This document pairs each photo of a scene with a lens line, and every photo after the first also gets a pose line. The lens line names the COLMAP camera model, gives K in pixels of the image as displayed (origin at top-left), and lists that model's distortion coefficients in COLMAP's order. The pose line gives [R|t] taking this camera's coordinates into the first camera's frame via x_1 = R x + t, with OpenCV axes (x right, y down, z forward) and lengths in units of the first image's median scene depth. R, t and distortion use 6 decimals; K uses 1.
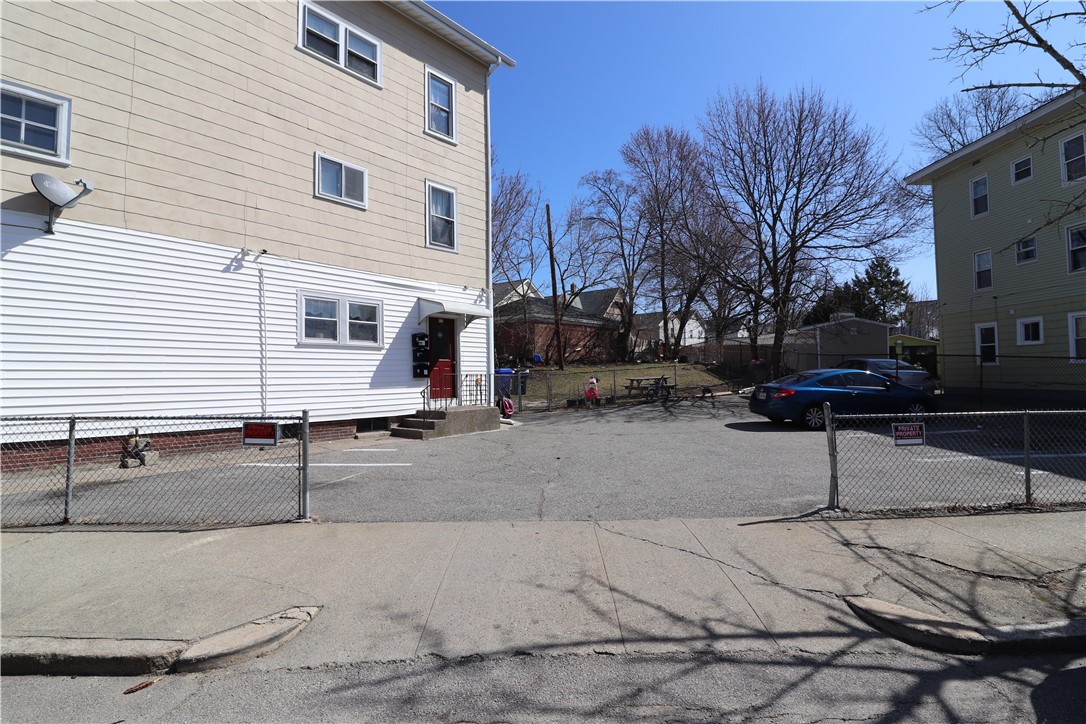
lens RADIAL K [[525.5, 0, 542.2], [0, 525.5, 354.7], [0, 0, 1]] dist [-0.002987, -0.007182]
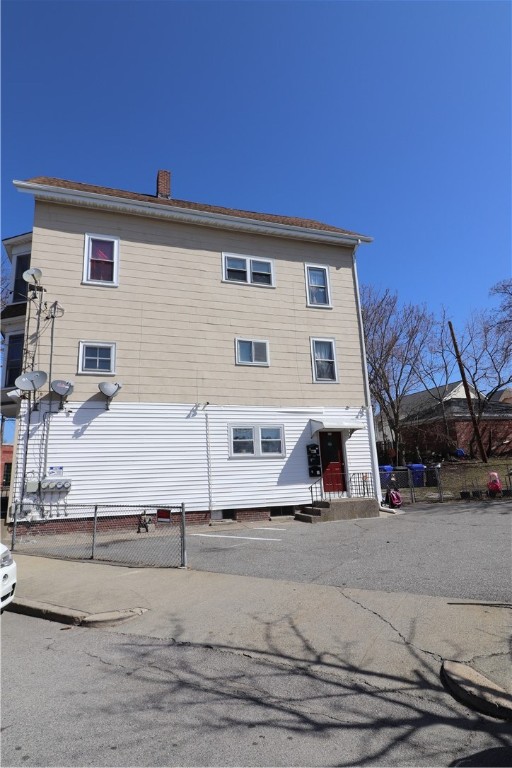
lens RADIAL K [[430.0, 0, 254.6], [0, 430.0, 383.8], [0, 0, 1]] dist [0.000991, -0.007315]
pose [[0.846534, -0.128642, -0.516558, 0.373732], [0.048923, 0.985056, -0.165140, -0.027449], [0.530082, 0.114526, 0.840177, -0.101021]]
